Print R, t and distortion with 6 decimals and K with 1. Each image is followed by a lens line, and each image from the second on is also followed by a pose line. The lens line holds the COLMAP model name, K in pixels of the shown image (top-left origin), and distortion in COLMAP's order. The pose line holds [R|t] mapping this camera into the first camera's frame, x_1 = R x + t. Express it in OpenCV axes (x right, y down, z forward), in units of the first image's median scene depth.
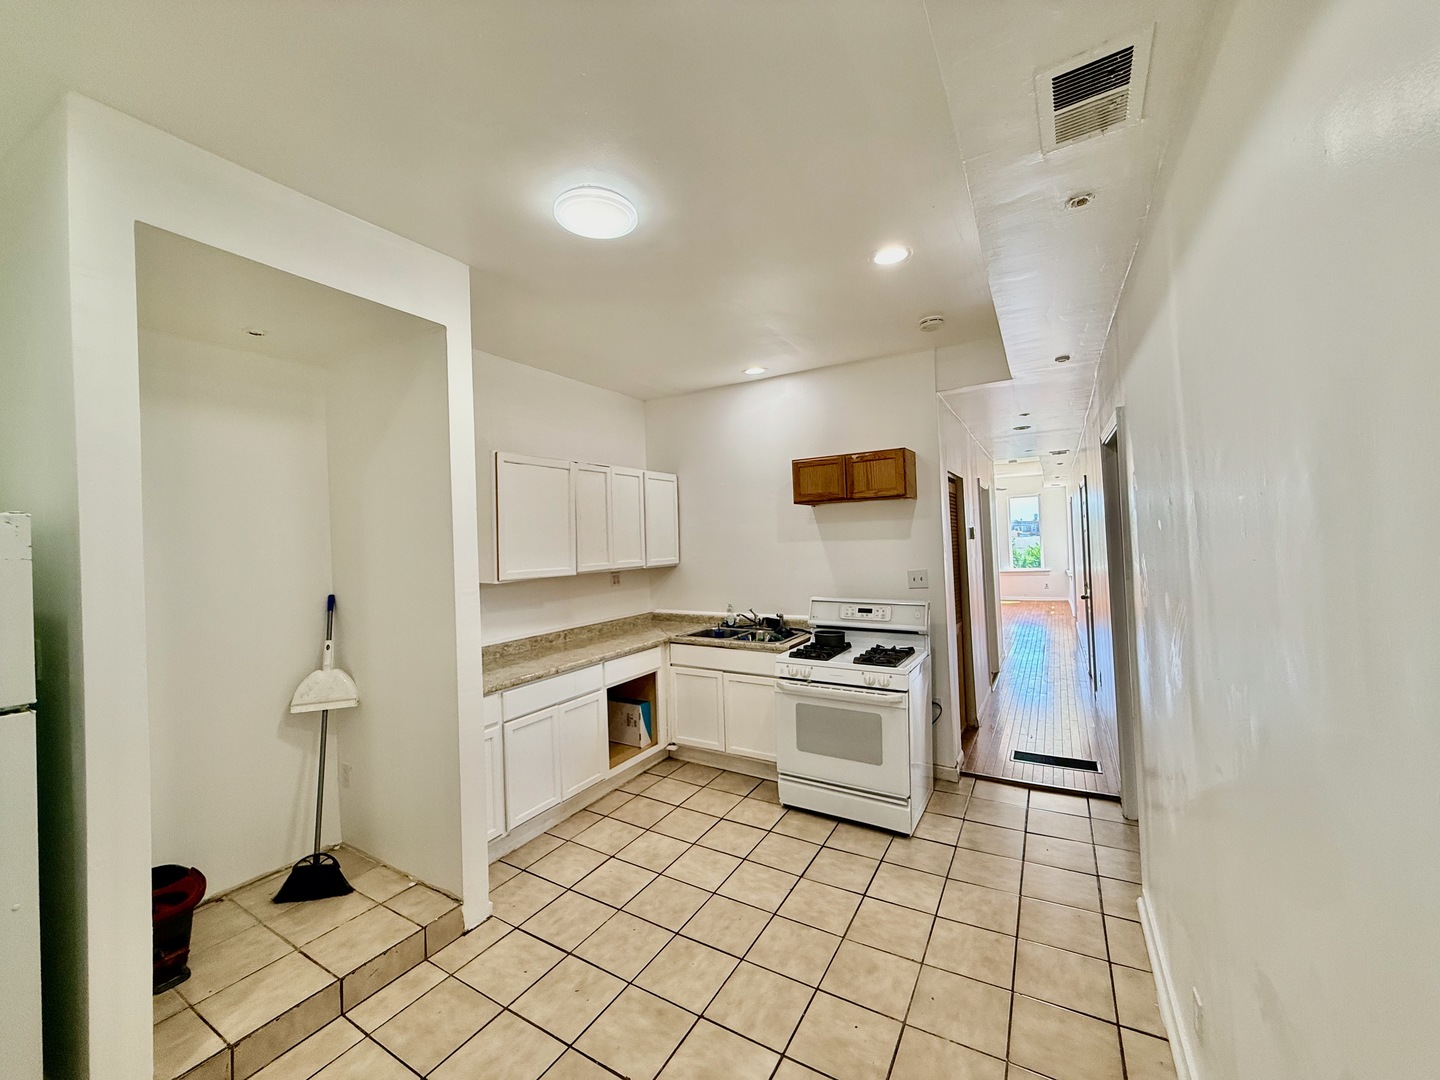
lens RADIAL K [[570.3, 0, 715.5], [0, 570.3, 533.3], [0, 0, 1]] dist [0.001438, 0.001481]
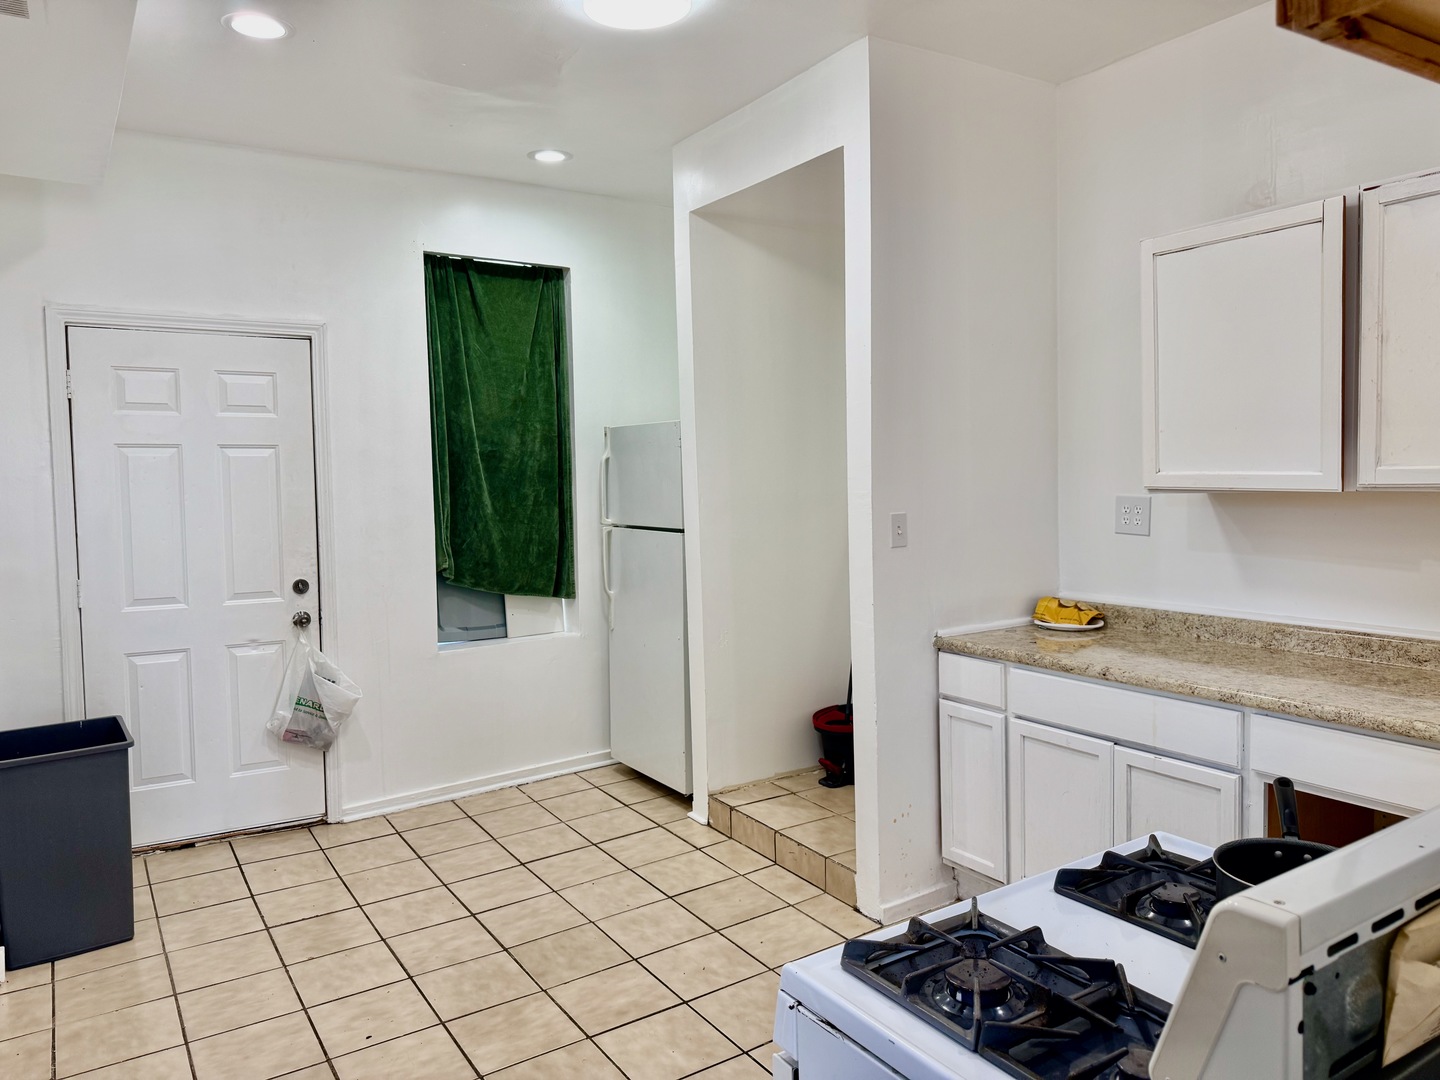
lens RADIAL K [[1001.1, 0, 721.6], [0, 1001.1, 535.3], [0, 0, 1]] dist [0.021189, -0.028293]
pose [[-0.444226, 0.098963, -0.890432, 0.650870], [0.051540, 0.995057, 0.084878, 0.027742], [0.894431, -0.008188, -0.447131, 1.098513]]
